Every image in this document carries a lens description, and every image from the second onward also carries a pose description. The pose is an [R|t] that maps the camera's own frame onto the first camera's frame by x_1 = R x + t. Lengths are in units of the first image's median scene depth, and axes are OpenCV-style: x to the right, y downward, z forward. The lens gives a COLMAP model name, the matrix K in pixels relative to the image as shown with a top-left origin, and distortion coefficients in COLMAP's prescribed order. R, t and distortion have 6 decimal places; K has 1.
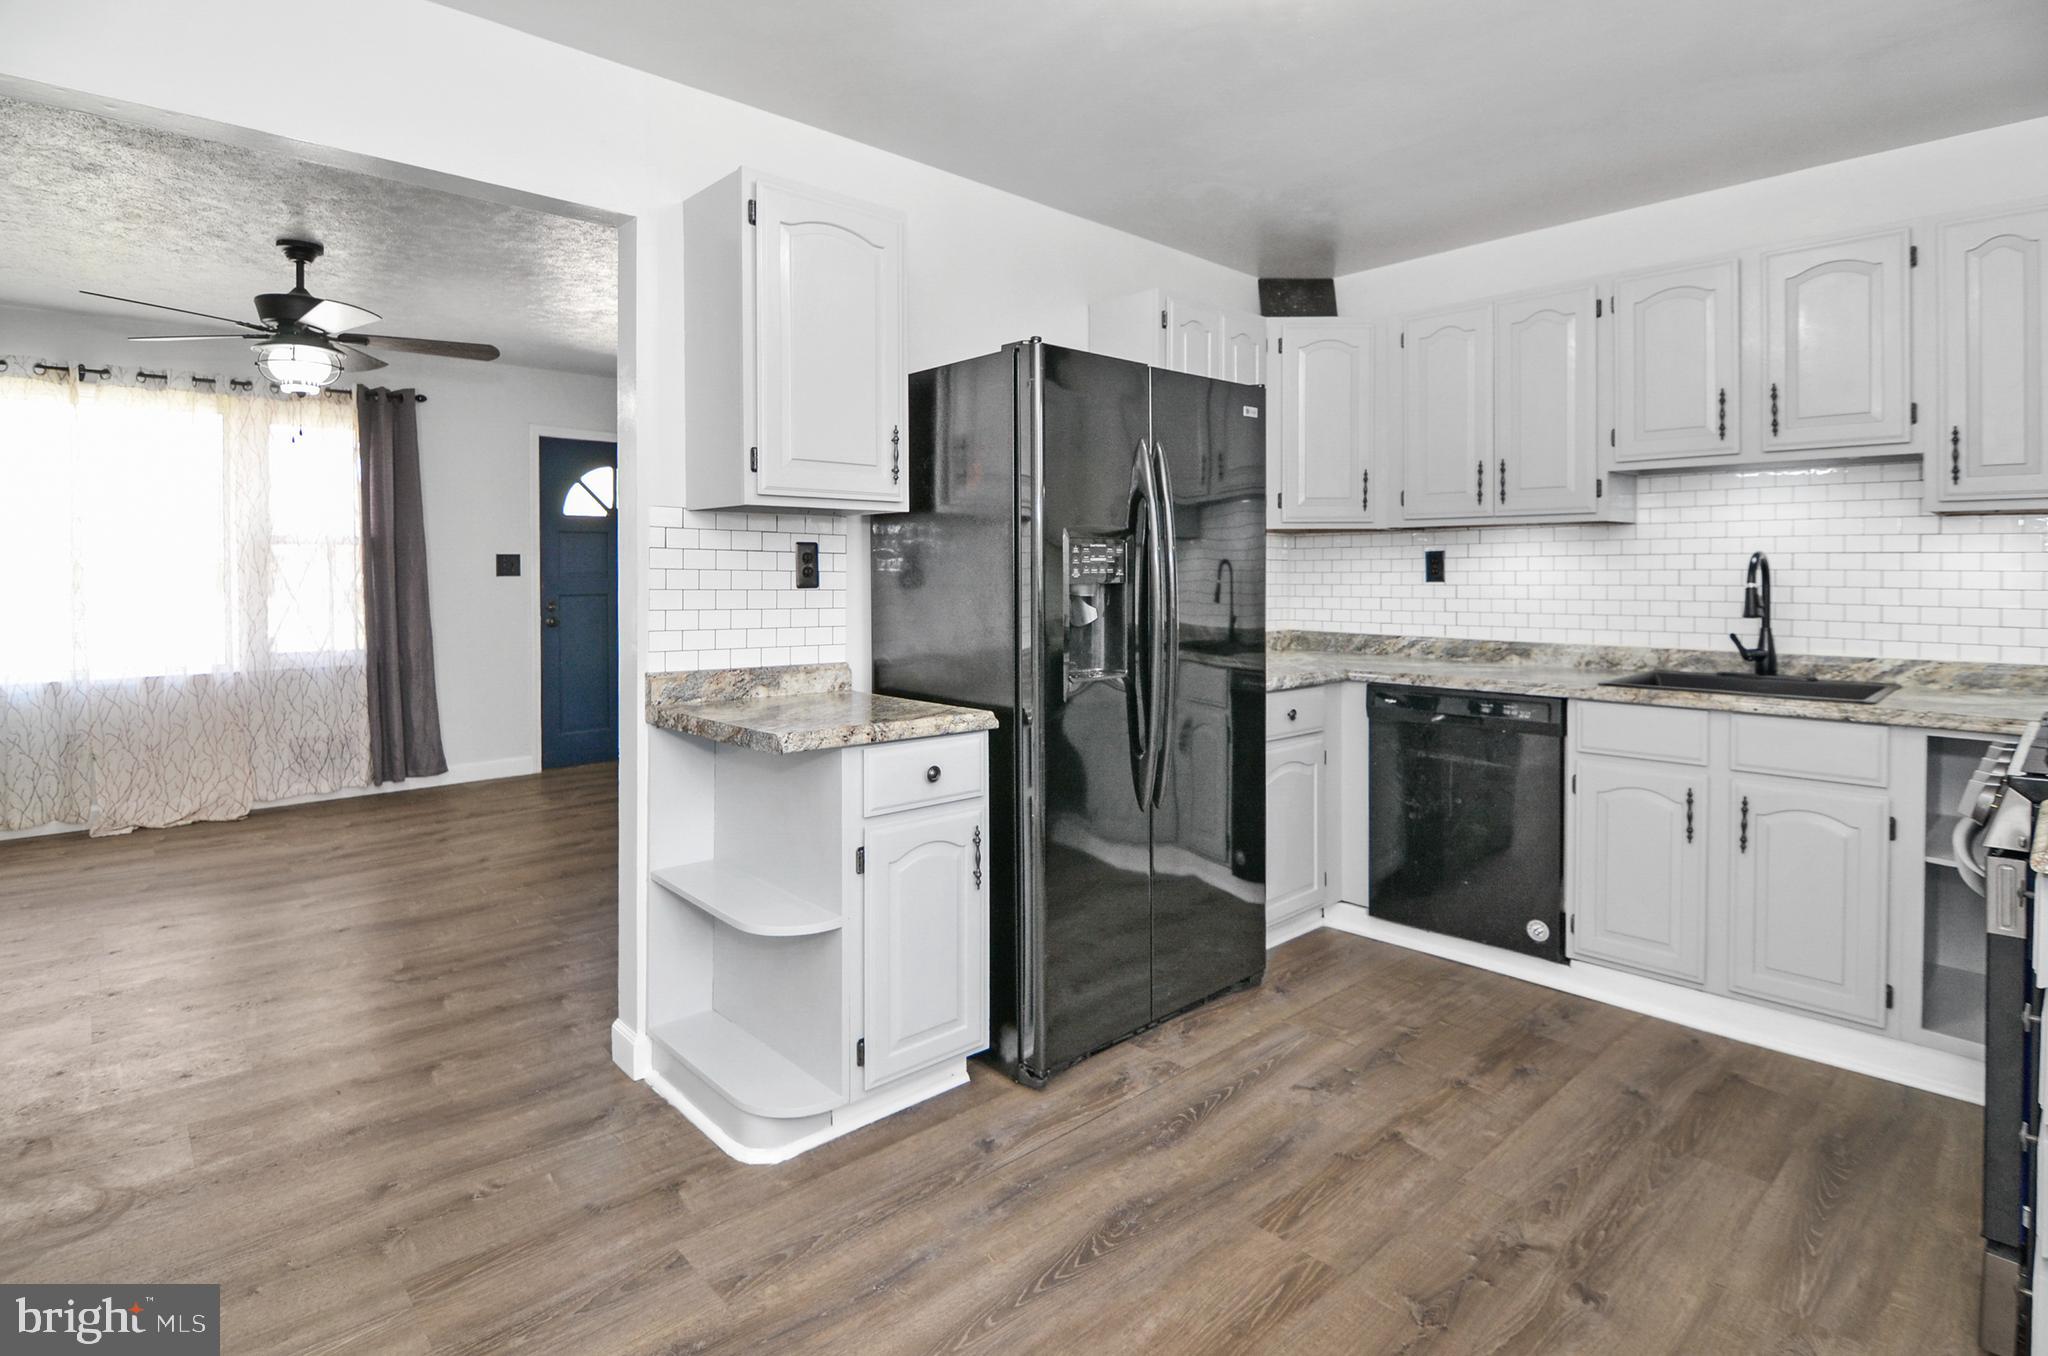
lens RADIAL K [[1026.6, 0, 1033.1], [0, 1026.6, 591.1], [0, 0, 1]] dist [0.000327, -0.012651]
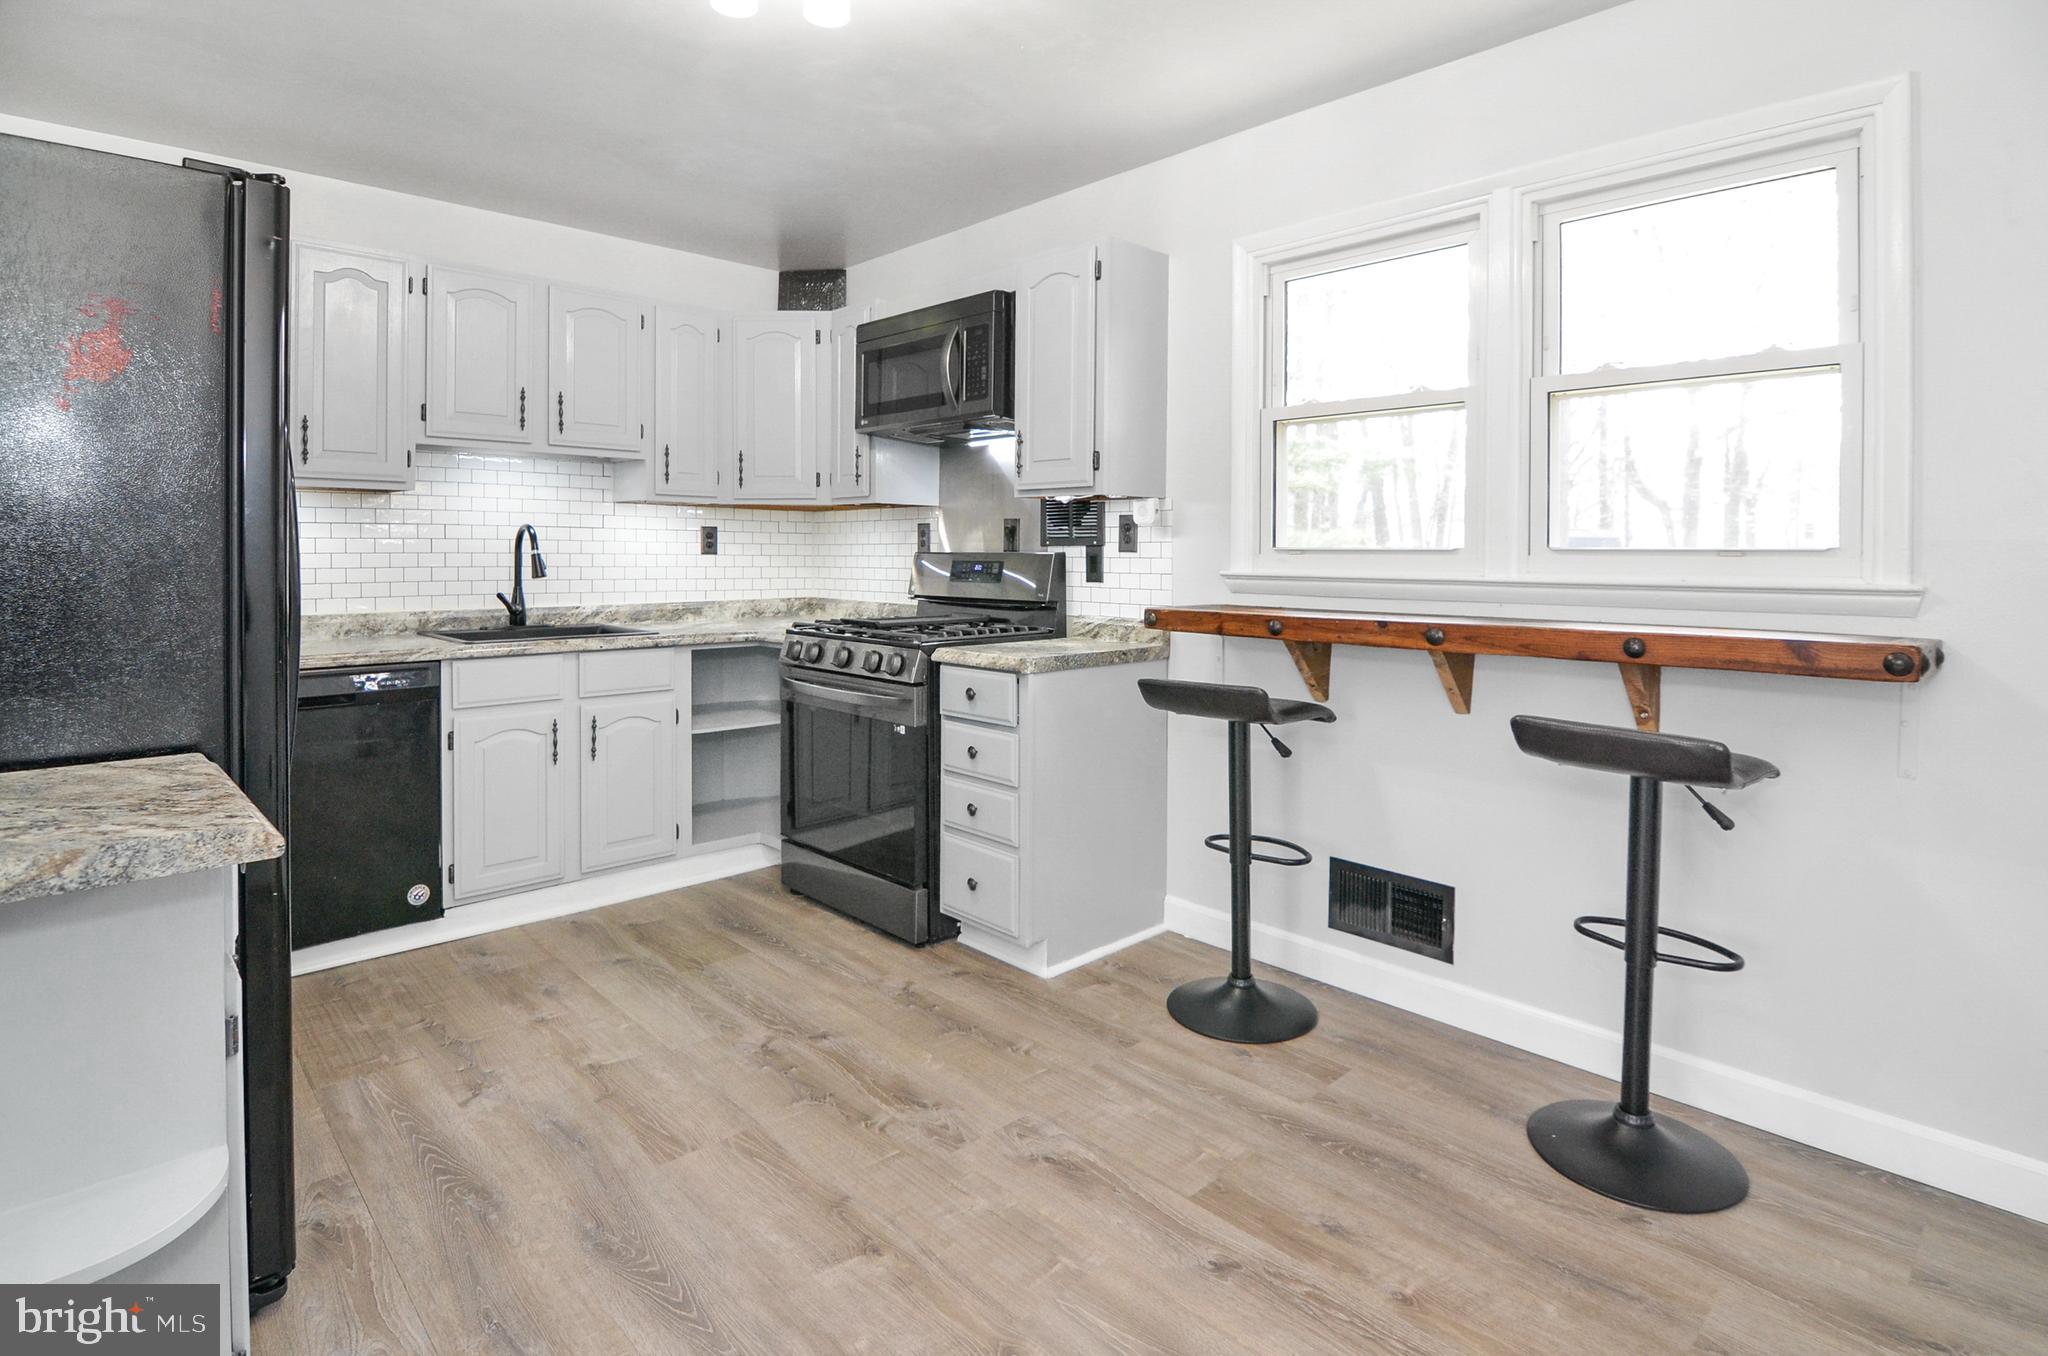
lens RADIAL K [[1037.6, 0, 1041.5], [0, 1037.6, 566.7], [0, 0, 1]] dist [-0.000489, -0.013574]
pose [[-0.022344, -0.013633, 0.999657, -0.619442], [0.013988, 0.999805, 0.013948, 0.003807], [-0.999652, 0.014294, -0.022149, 0.472926]]
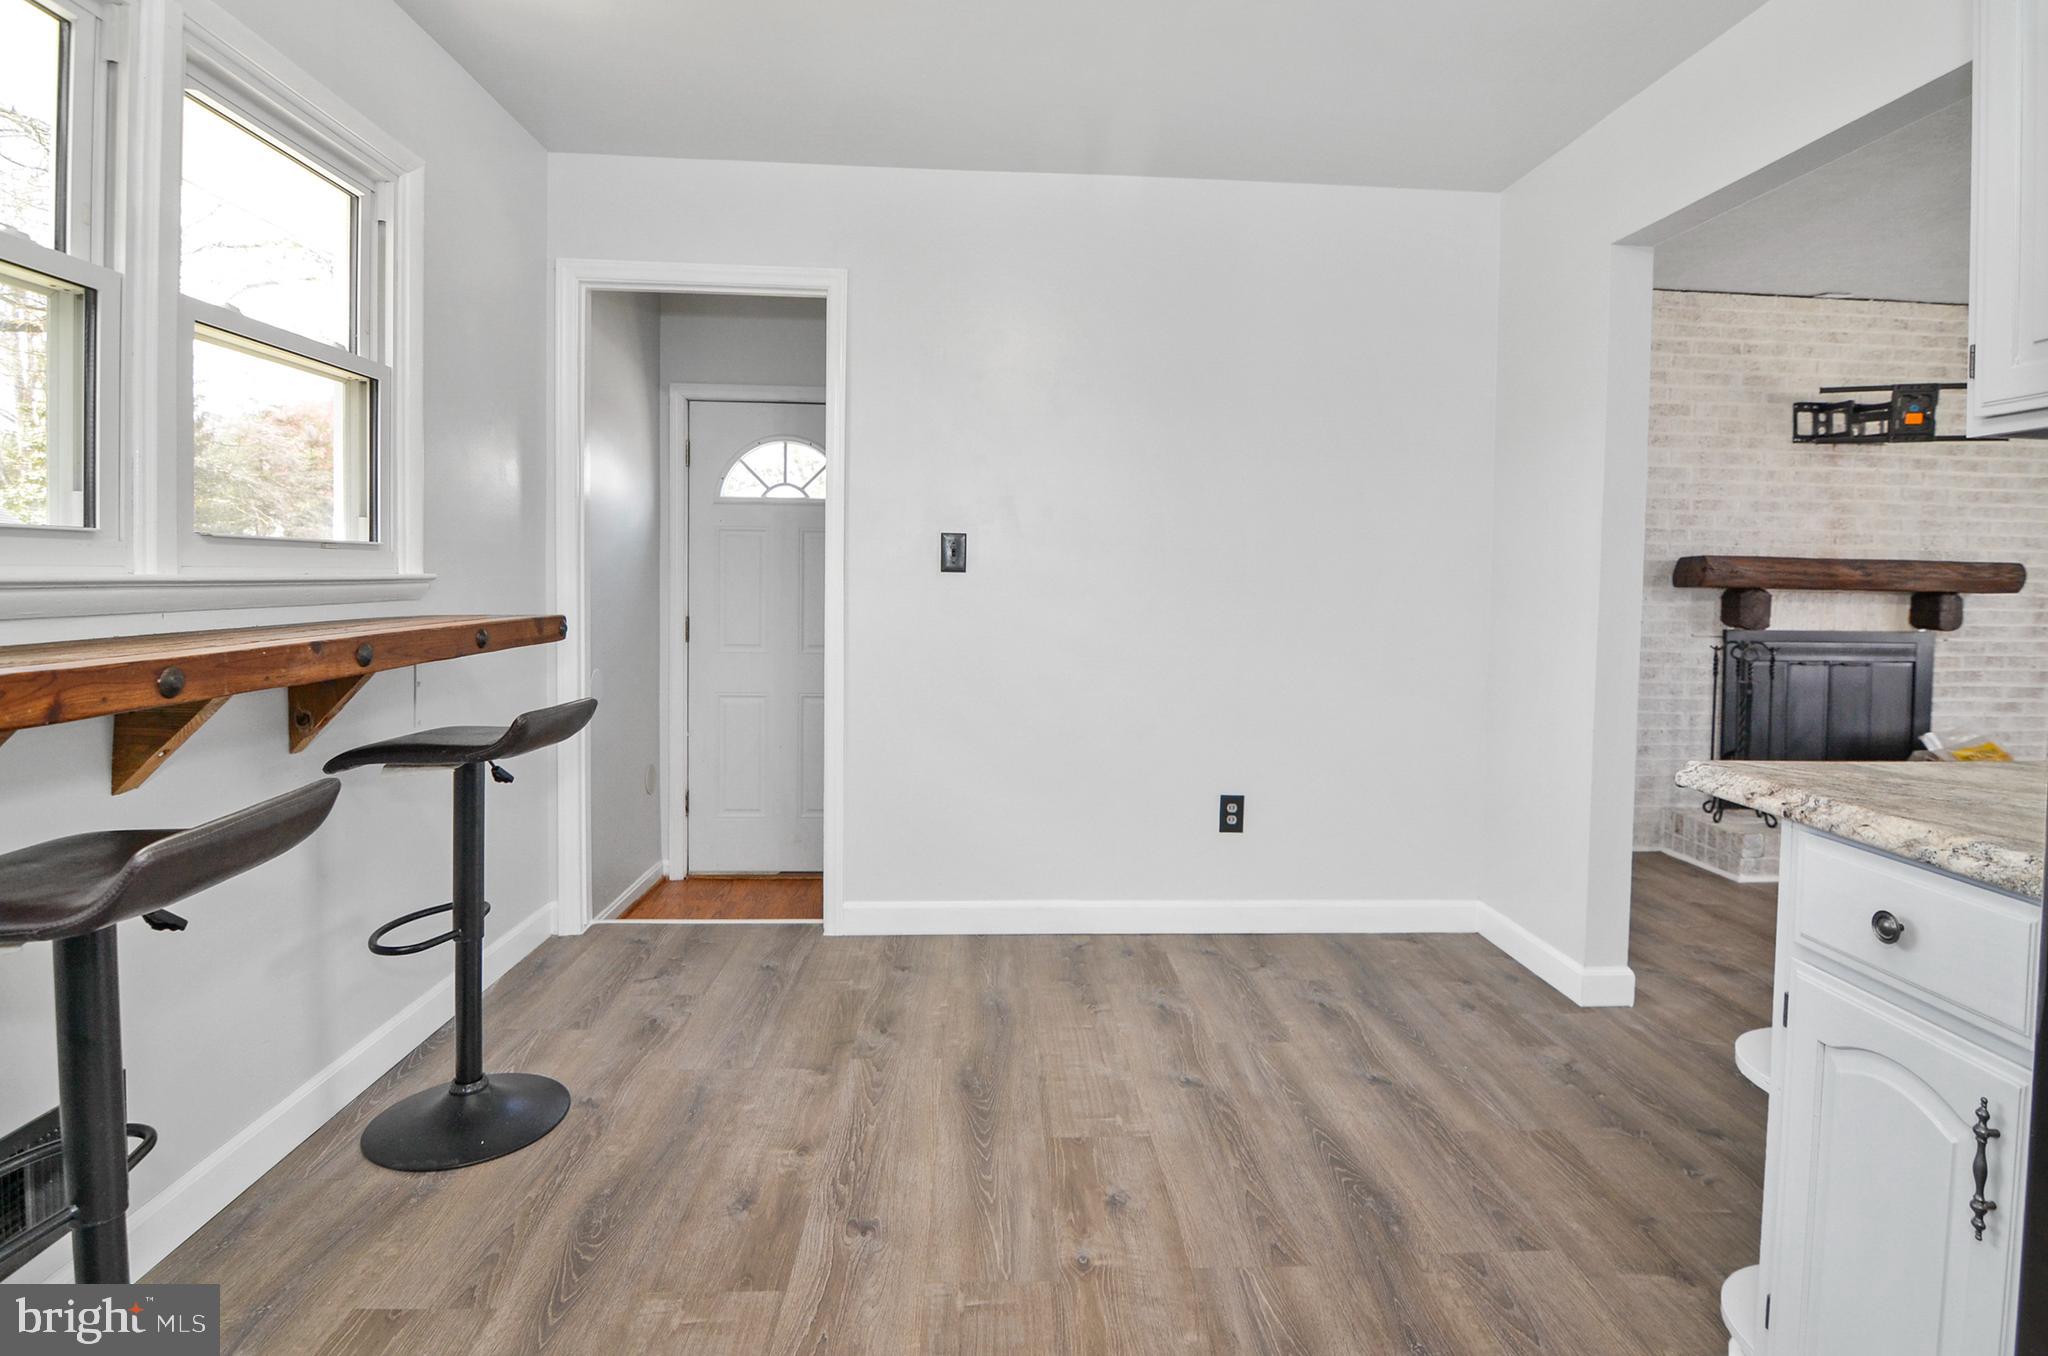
lens RADIAL K [[1019.5, 0, 1041.3], [0, 1019.5, 579.3], [0, 0, 1]] dist [-0.000396, -0.000479]
pose [[-0.633464, -0.009686, -0.773712, 0.504621], [-0.033565, 0.999324, 0.014970, 0.008484], [0.773044, 0.035452, -0.633361, 0.868549]]
